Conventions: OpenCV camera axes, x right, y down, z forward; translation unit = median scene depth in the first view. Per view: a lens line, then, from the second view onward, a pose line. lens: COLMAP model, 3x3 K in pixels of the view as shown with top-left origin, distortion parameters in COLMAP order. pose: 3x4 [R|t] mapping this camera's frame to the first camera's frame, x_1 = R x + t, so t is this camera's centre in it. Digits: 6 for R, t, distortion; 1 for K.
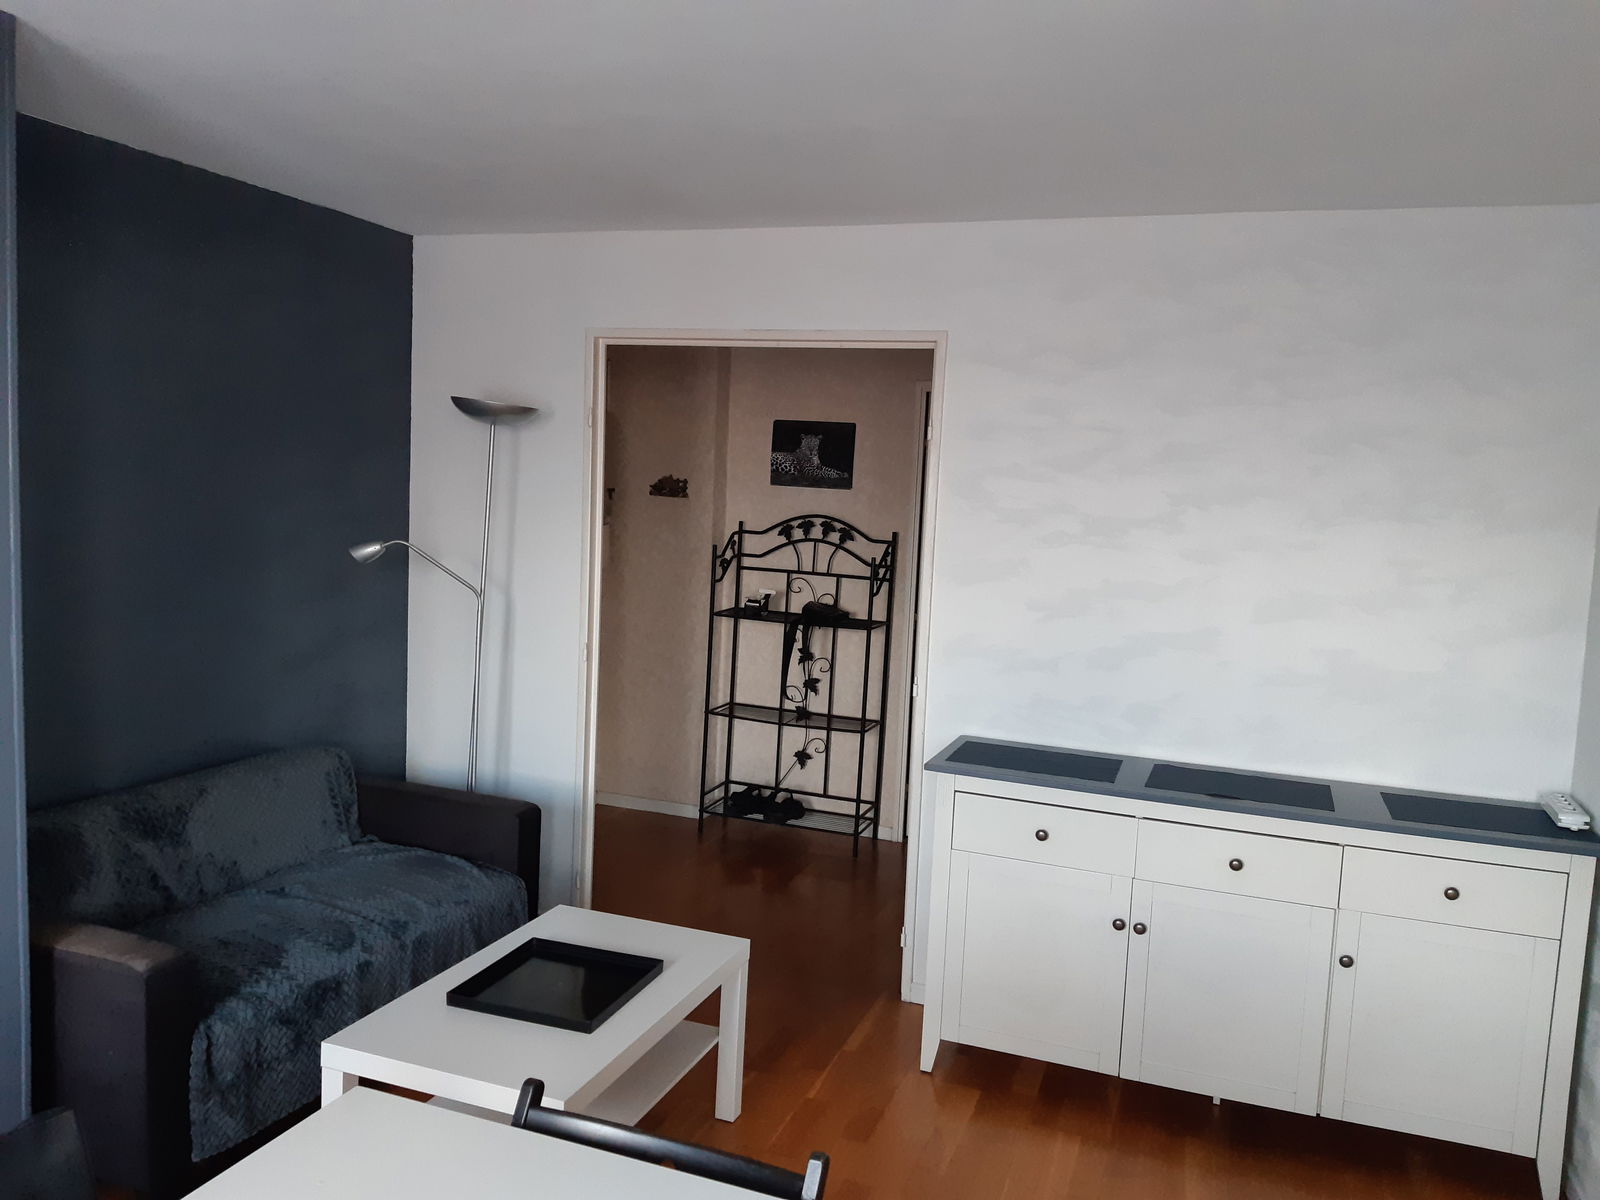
lens RADIAL K [[1234.0, 0, 803.5], [0, 1234.0, 598.1], [0, 0, 1]] dist [0.035920, -0.012071]
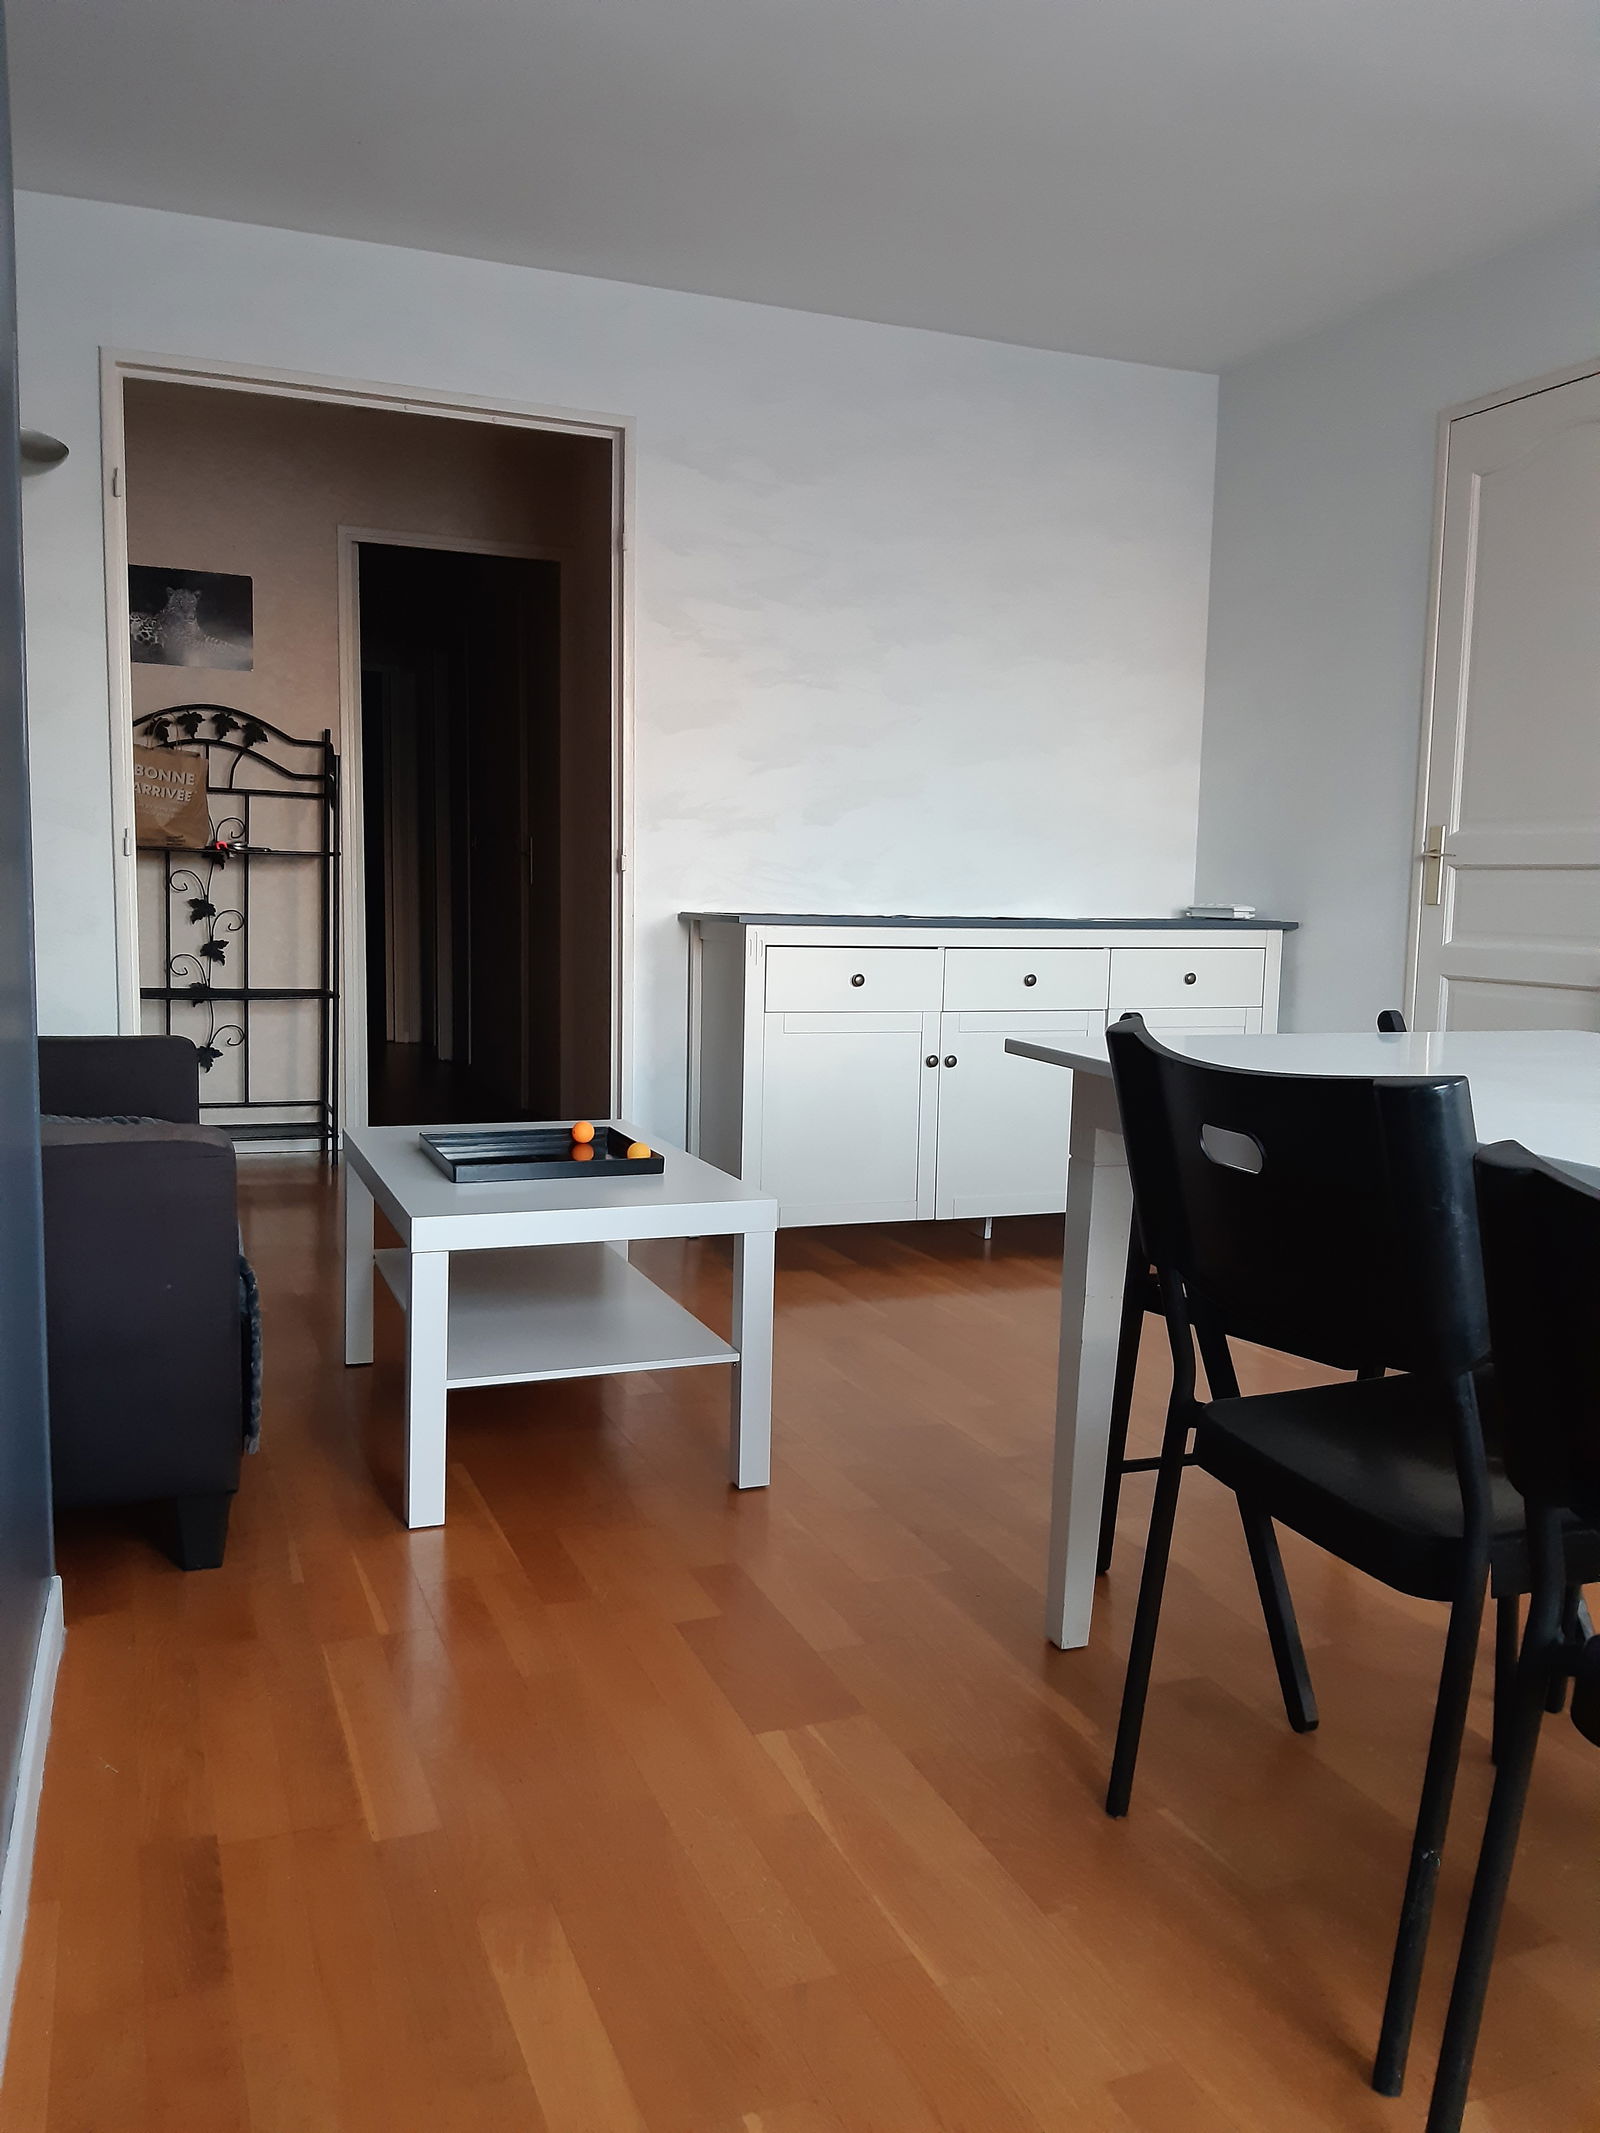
lens RADIAL K [[1645.0, 0, 794.7], [0, 1645.0, 1082.5], [0, 0, 1]] dist [0.035920, -0.012071]
pose [[0.746737, -0.114944, 0.655112, -0.379776], [0.080019, 0.993325, 0.083075, 0.094501], [-0.660288, -0.009614, 0.750951, 0.064085]]
